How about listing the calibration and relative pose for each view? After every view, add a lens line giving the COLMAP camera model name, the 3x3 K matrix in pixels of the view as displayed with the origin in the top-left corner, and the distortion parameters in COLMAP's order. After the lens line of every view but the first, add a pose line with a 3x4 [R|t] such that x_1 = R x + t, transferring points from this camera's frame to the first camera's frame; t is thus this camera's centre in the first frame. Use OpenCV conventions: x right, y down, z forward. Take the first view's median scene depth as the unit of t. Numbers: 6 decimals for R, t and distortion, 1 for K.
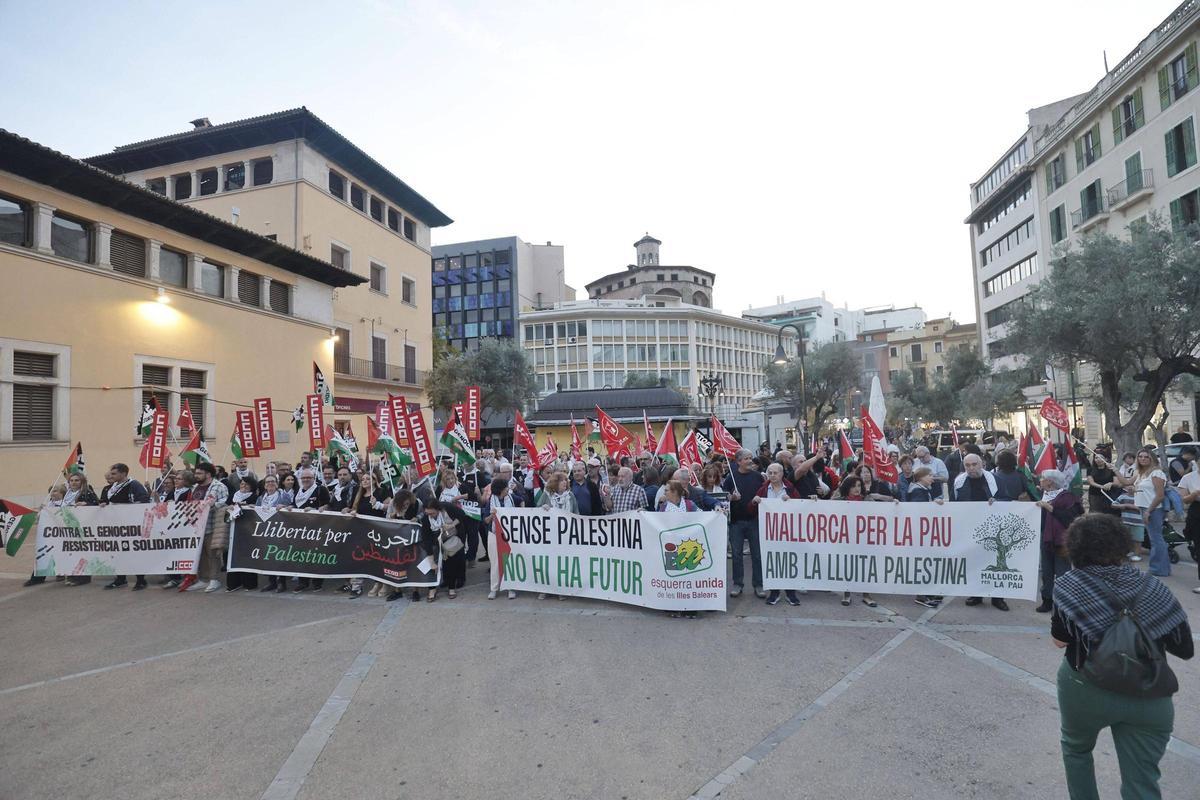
lens RADIAL K [[557.1, 0, 604.6], [0, 557.1, 404.4], [0, 0, 1]] dist [-0.036922, 0.008606]
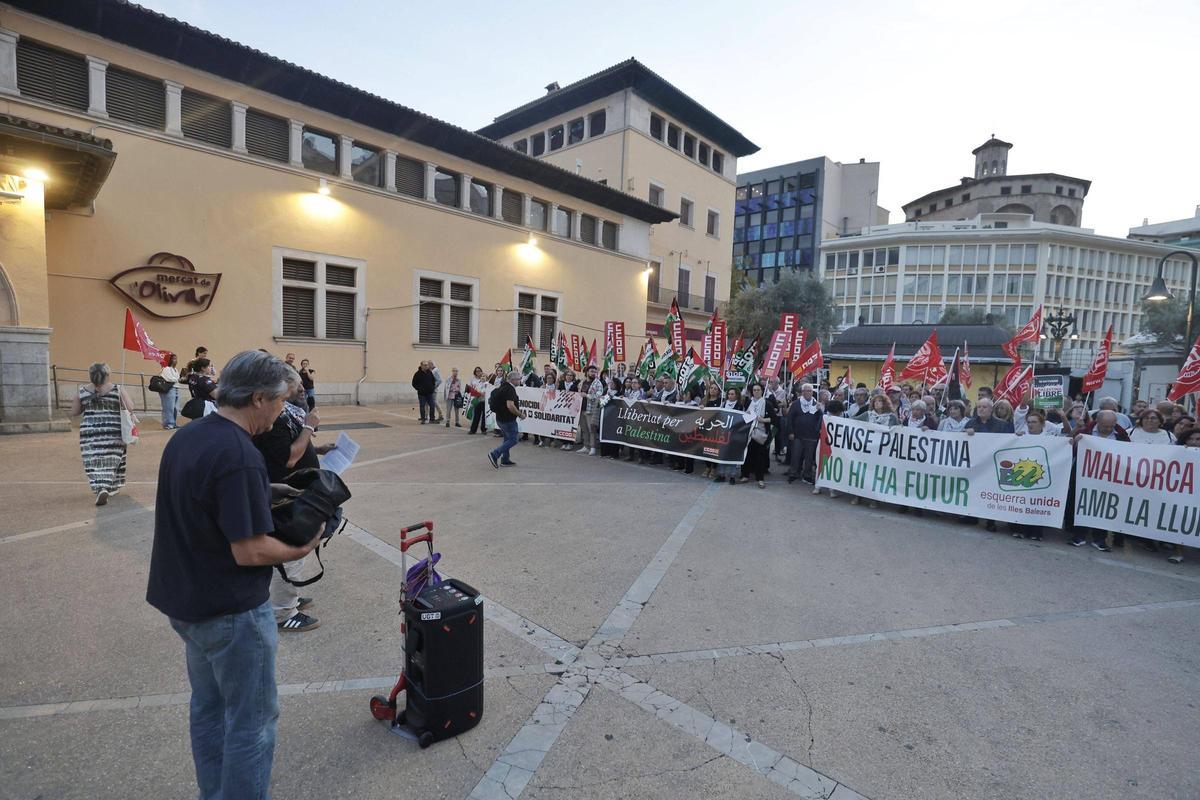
lens RADIAL K [[550.6, 0, 594.5], [0, 550.6, 410.2], [0, 0, 1]] dist [-0.034137, 0.005153]
pose [[0.865186, 0.108902, -0.489483, -0.001540], [-0.041952, 0.988431, 0.145757, 0.003927], [0.499693, -0.105572, 0.859745, -0.047348]]
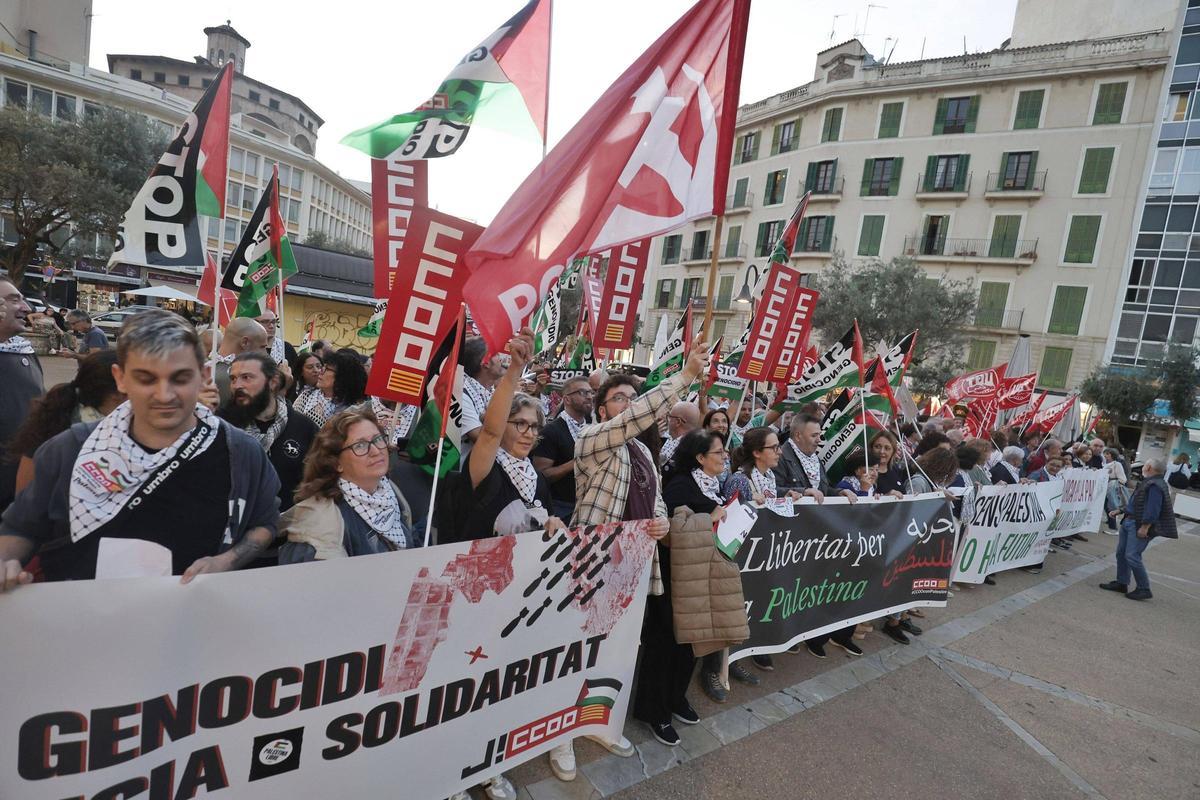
lens RADIAL K [[550.1, 0, 619.1], [0, 550.1, 412.3], [0, 0, 1]] dist [-0.036593, 0.007872]
pose [[0.657036, 0.045331, 0.752495, -0.228568], [-0.194057, 0.974722, 0.110721, 0.022162], [-0.728454, -0.218775, 0.649224, 0.195898]]
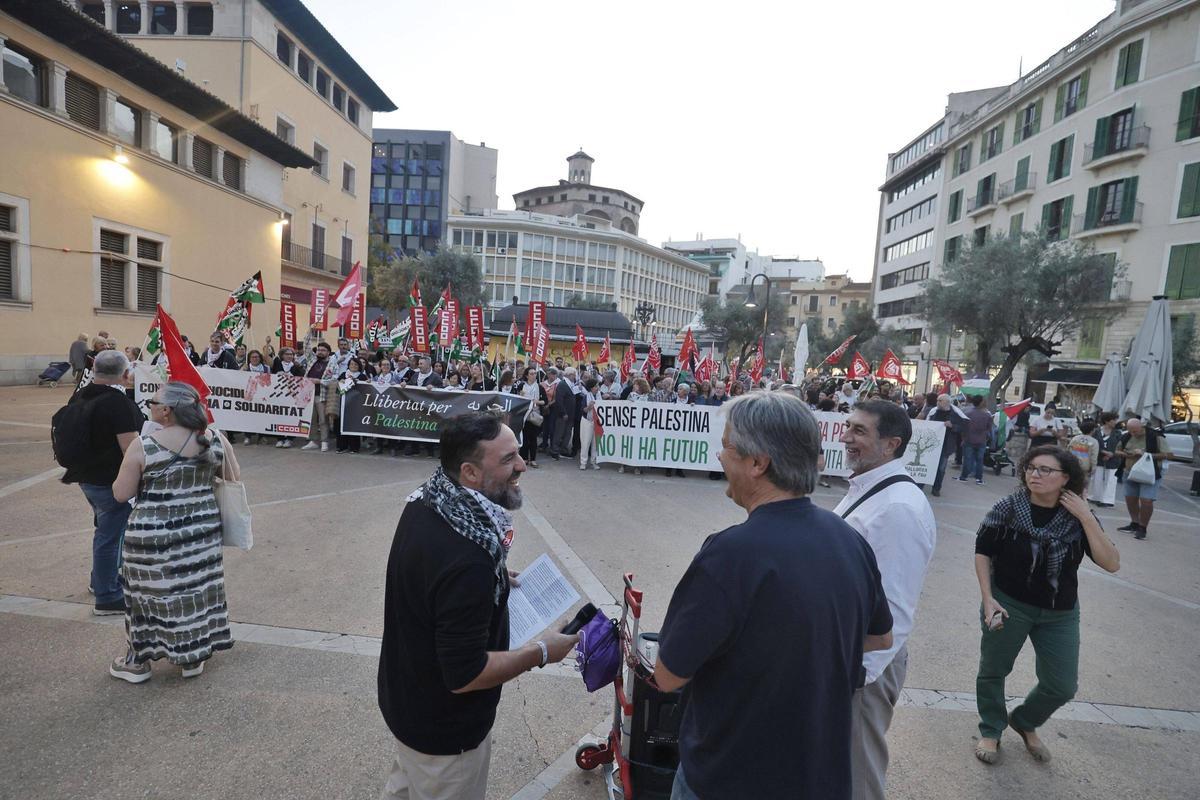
lens RADIAL K [[557.1, 0, 604.6], [0, 557.1, 404.4], [0, 0, 1]] dist [-0.036922, 0.008606]
pose [[0.978526, 0.081869, 0.189165, -0.079810], [-0.108130, 0.985206, 0.132955, 0.004002], [-0.175482, -0.150555, 0.972903, -0.057015]]
